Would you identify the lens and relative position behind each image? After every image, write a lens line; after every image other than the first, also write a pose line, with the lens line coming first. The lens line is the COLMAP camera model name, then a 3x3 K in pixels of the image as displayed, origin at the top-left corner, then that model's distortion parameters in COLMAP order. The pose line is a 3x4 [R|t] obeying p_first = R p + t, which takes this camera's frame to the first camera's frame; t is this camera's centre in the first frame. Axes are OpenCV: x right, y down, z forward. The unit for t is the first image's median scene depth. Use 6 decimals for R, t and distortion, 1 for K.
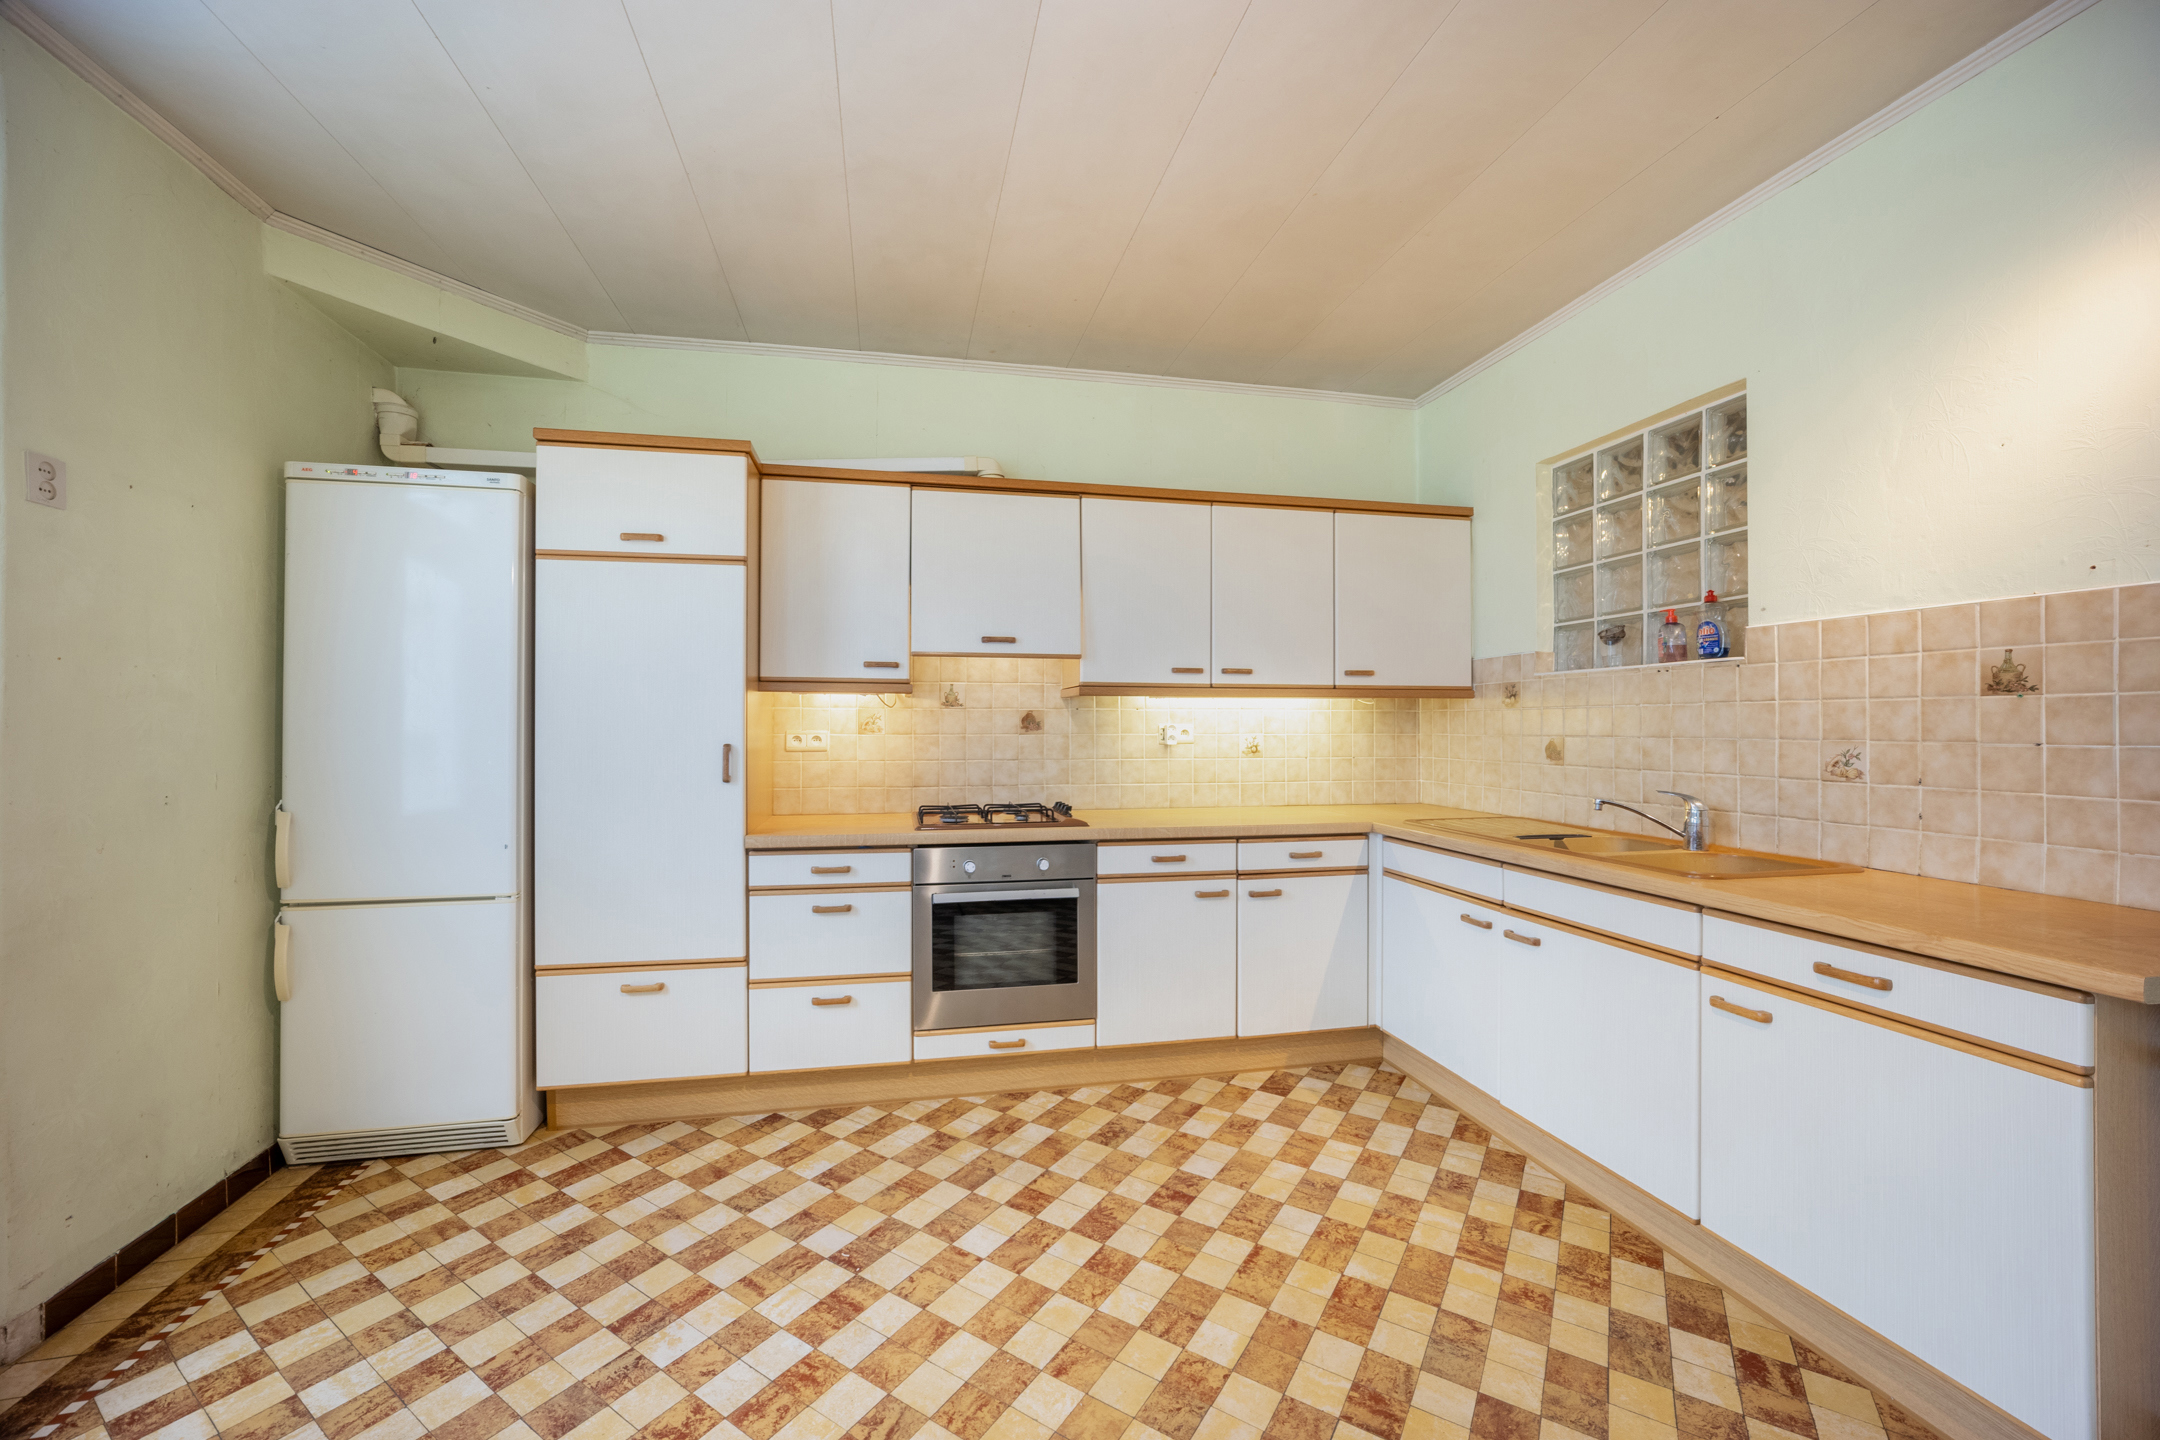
lens RADIAL K [[804.5, 0, 1079.2], [0, 804.5, 733.9], [0, 0, 1]] dist [-0.000881, -0.000023]
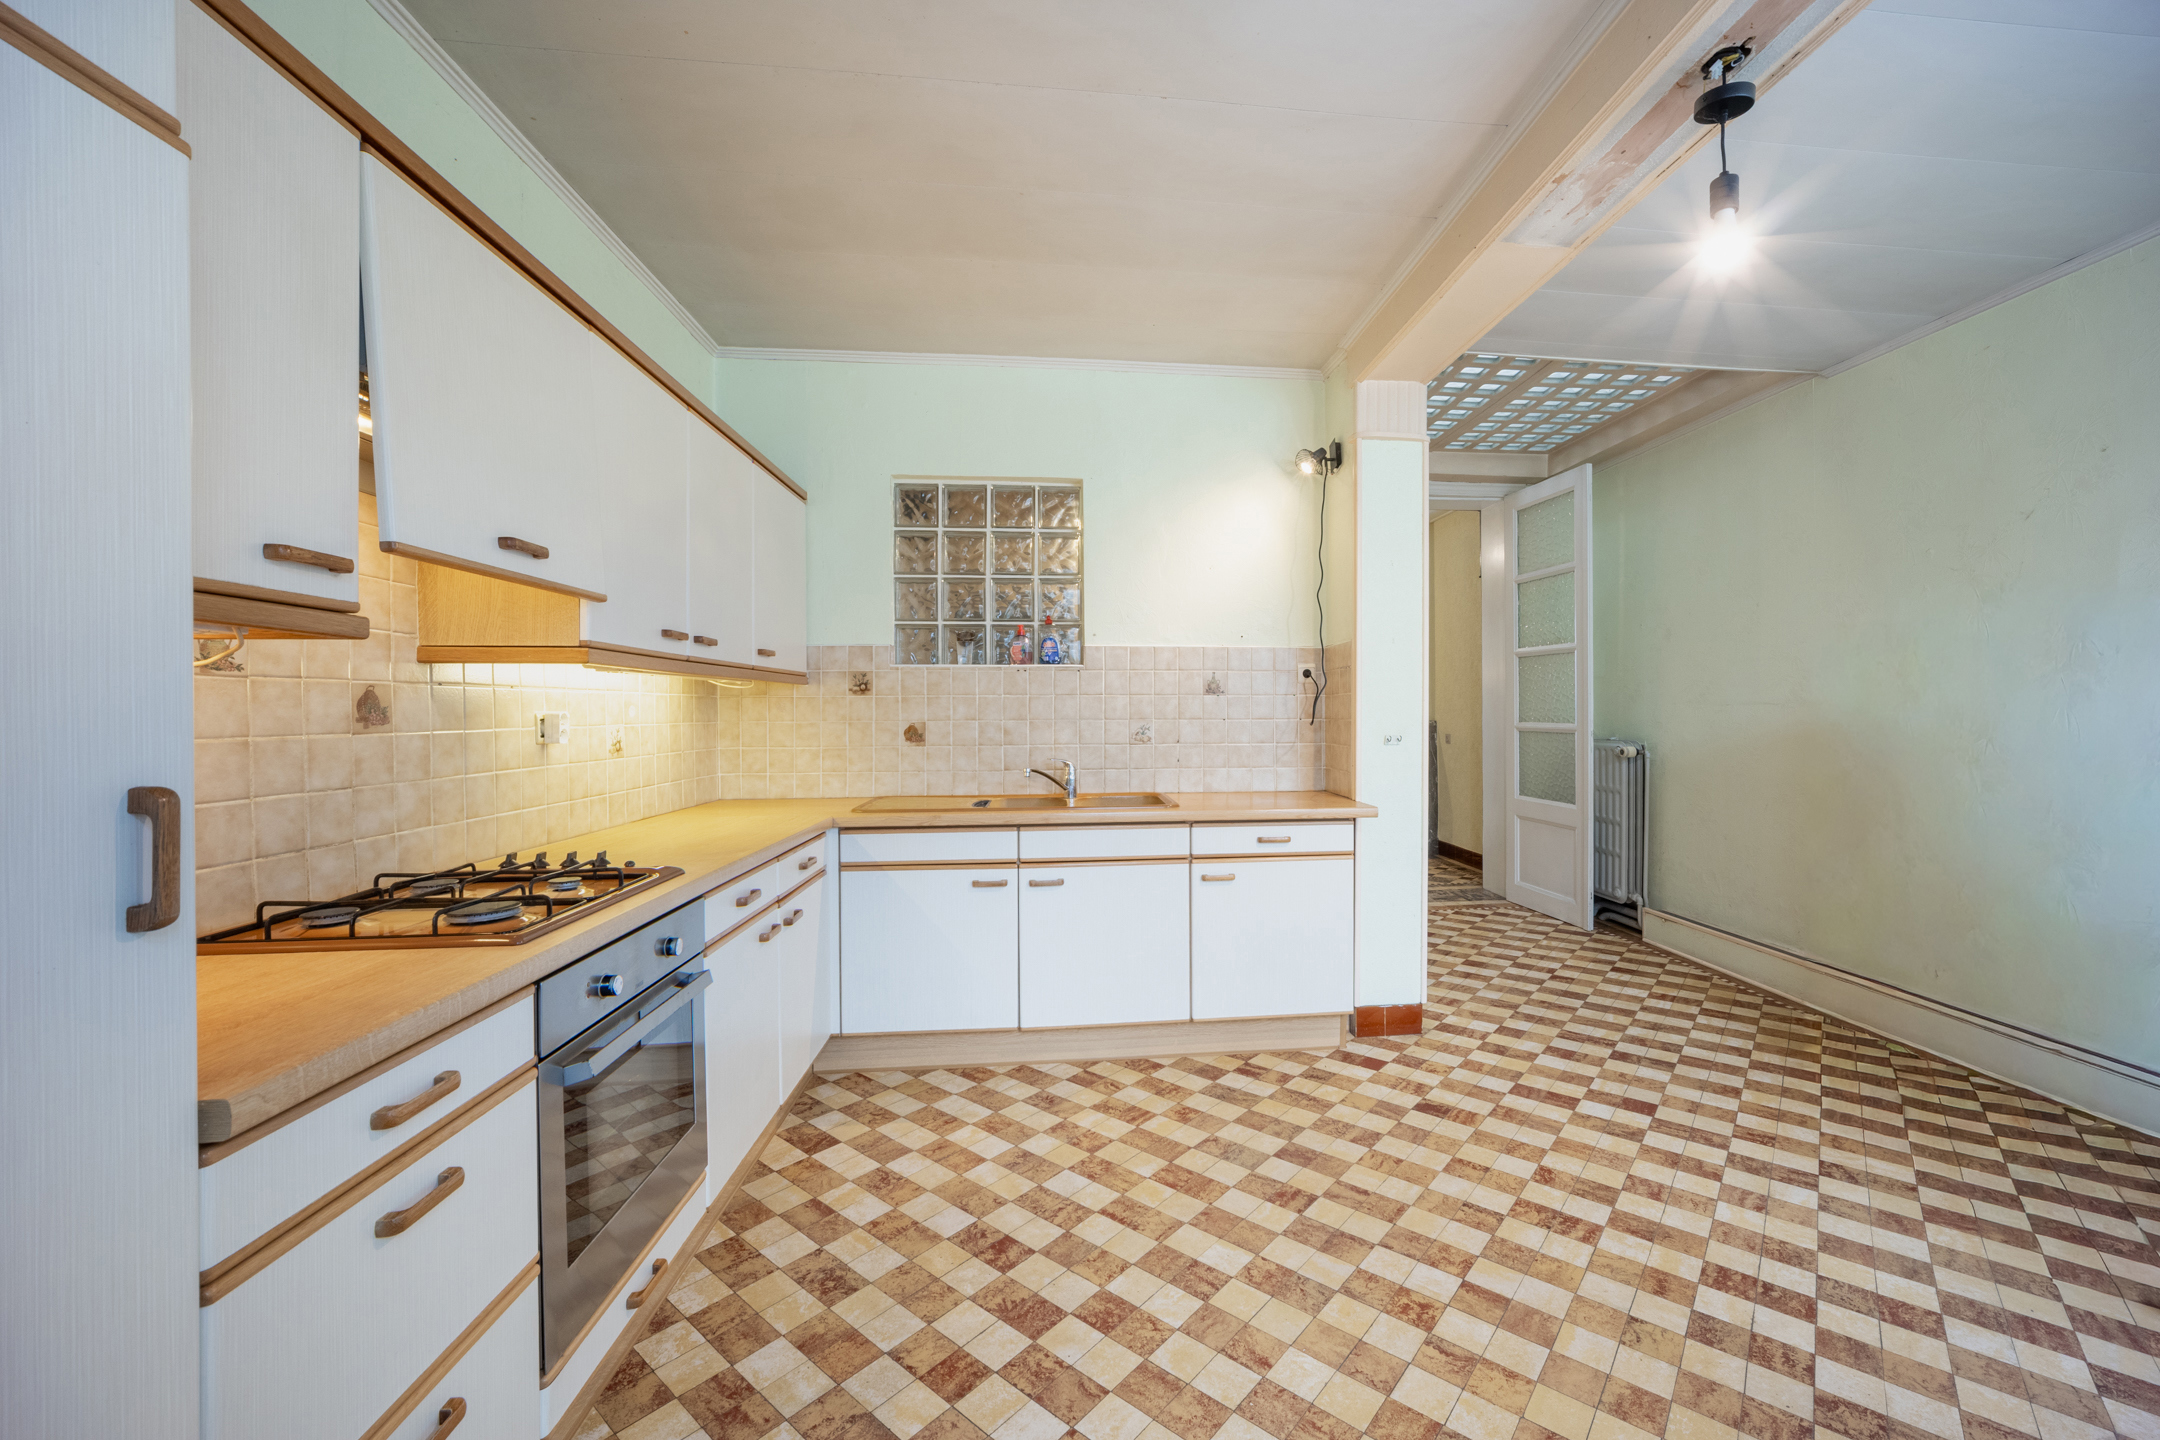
lens RADIAL K [[892.1, 0, 1080.0], [0, 892.1, 720.0], [0, 0, 1]] dist [-0.000719, -0.000105]
pose [[0.146970, -0.012266, 0.989065, -0.755257], [0.013617, 0.999853, 0.010377, -0.010226], [-0.989047, 0.011943, 0.147116, 0.700178]]
